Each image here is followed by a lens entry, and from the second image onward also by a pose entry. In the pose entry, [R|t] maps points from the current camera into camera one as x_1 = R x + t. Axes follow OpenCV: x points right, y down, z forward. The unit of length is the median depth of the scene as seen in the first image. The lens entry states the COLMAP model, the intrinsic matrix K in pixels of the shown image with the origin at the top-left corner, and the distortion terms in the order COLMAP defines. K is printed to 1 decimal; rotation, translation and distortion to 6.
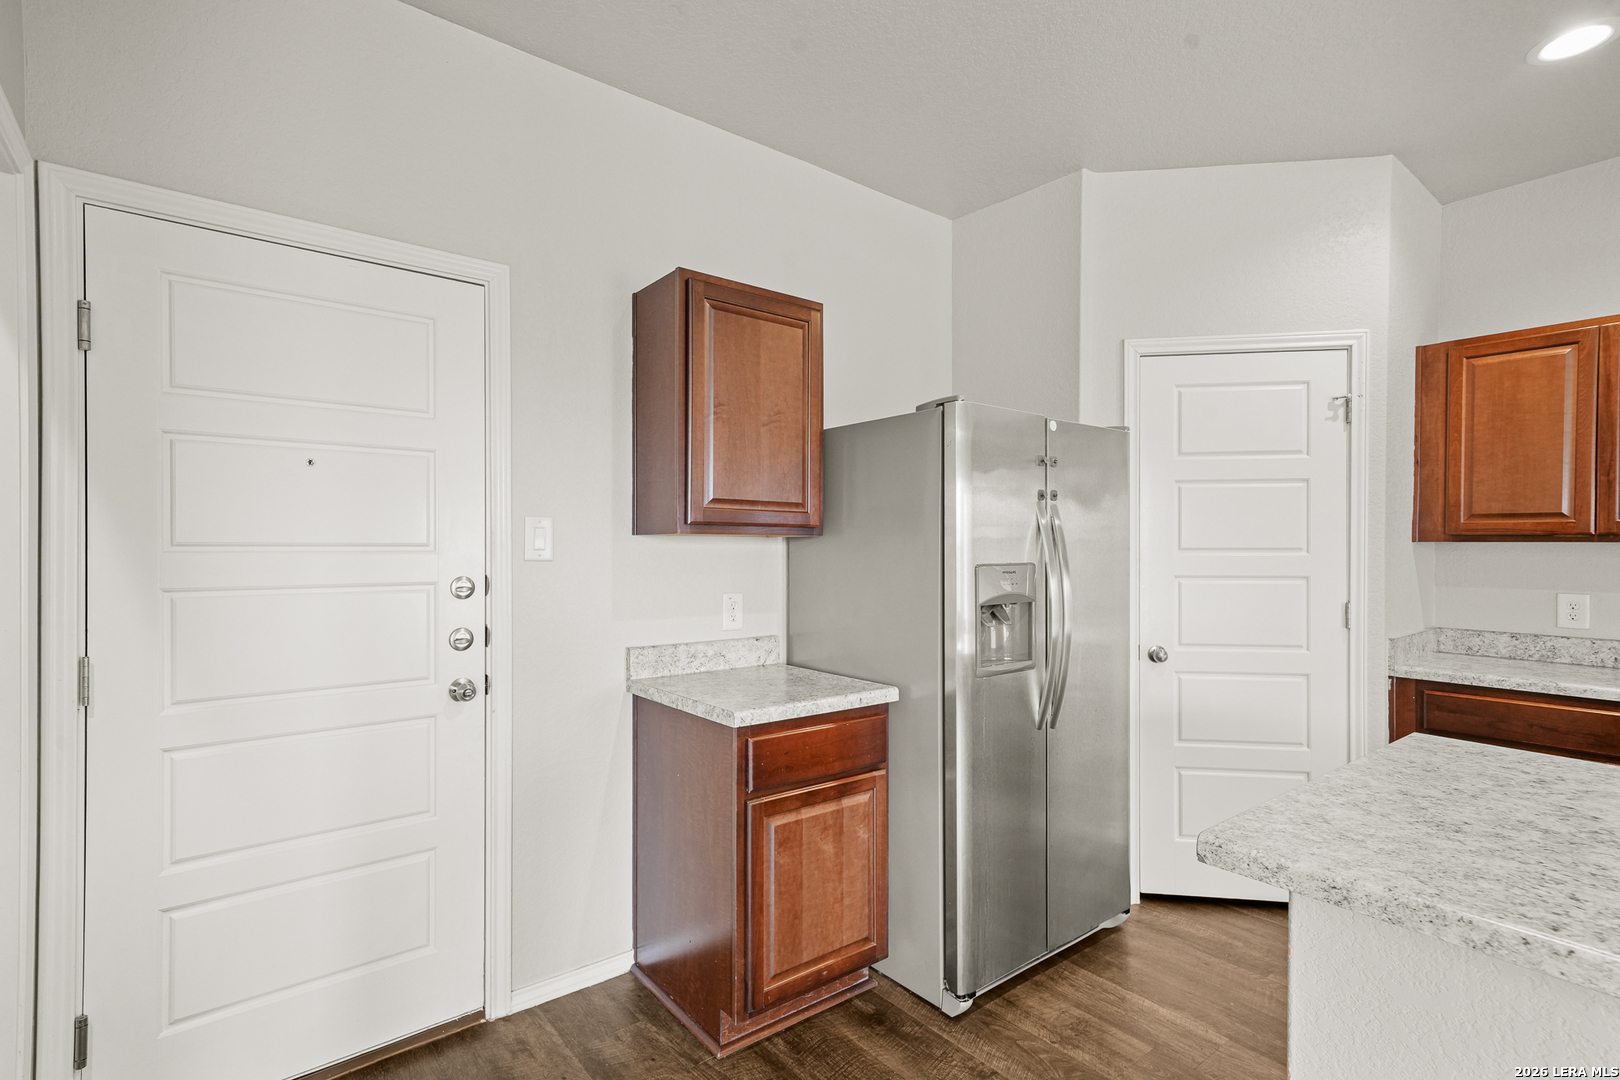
lens RADIAL K [[782.3, 0, 806.2], [0, 782.3, 549.6], [0, 0, 1]] dist [0.013607, 0.003464]
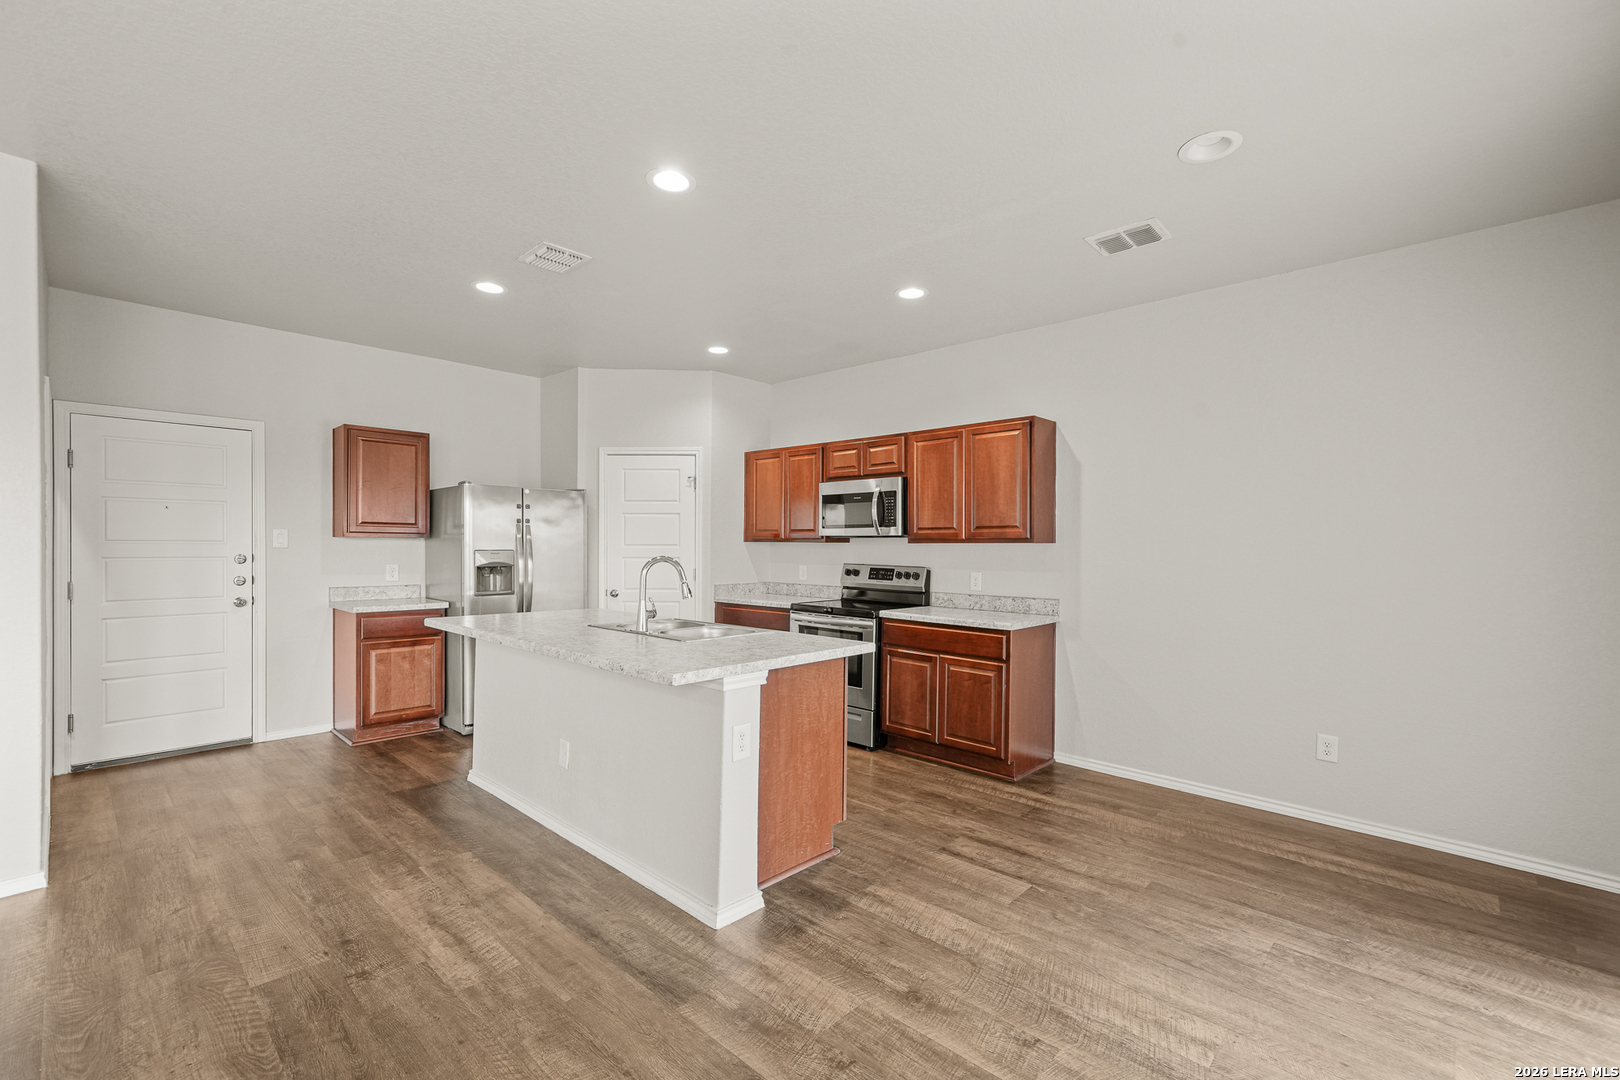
lens RADIAL K [[696.2, 0, 809.8], [0, 696.2, 552.0], [0, 0, 1]] dist [0.001548, 0.001879]
pose [[0.990165, 0.001812, 0.139894, 0.850333], [-0.002377, 0.999990, 0.003873, 0.013094], [-0.139885, -0.004168, 0.990159, -1.162585]]
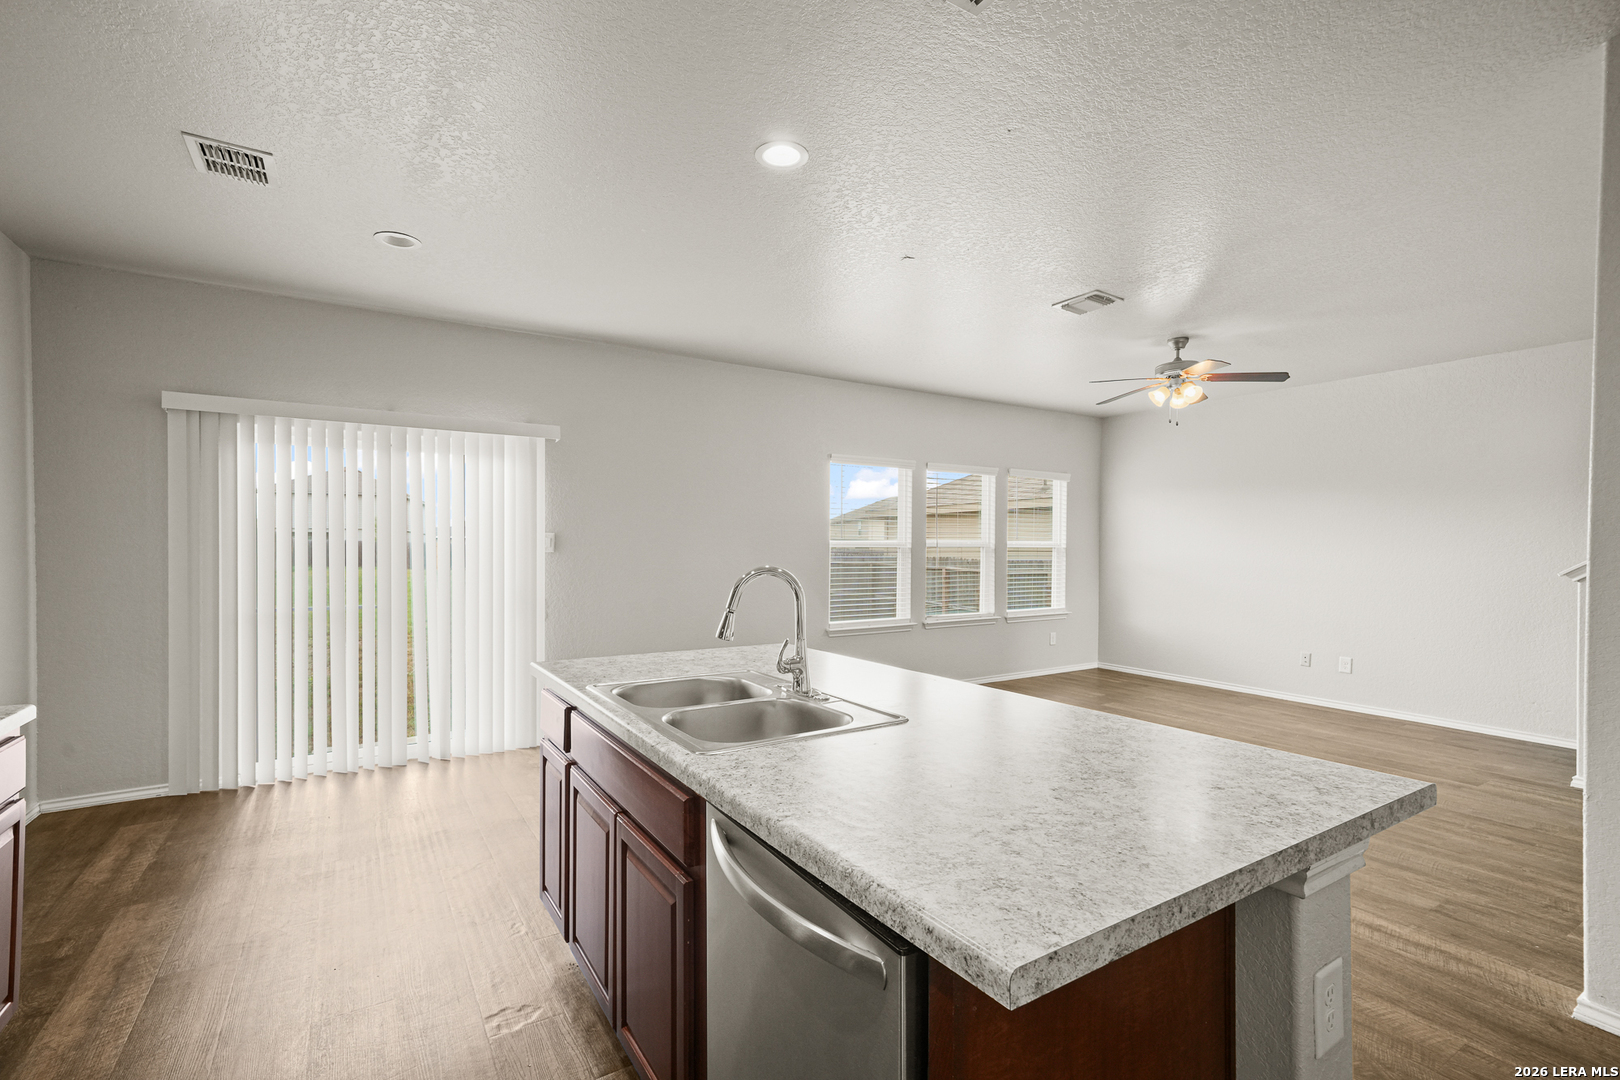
lens RADIAL K [[729.2, 0, 813.1], [0, 729.2, 546.0], [0, 0, 1]] dist [0.009604, 0.001738]
pose [[-0.993568, -0.011737, 0.112625, 0.615880], [-0.011380, 0.999928, 0.003809, 0.000765], [-0.112662, 0.002503, -0.993630, 1.035371]]
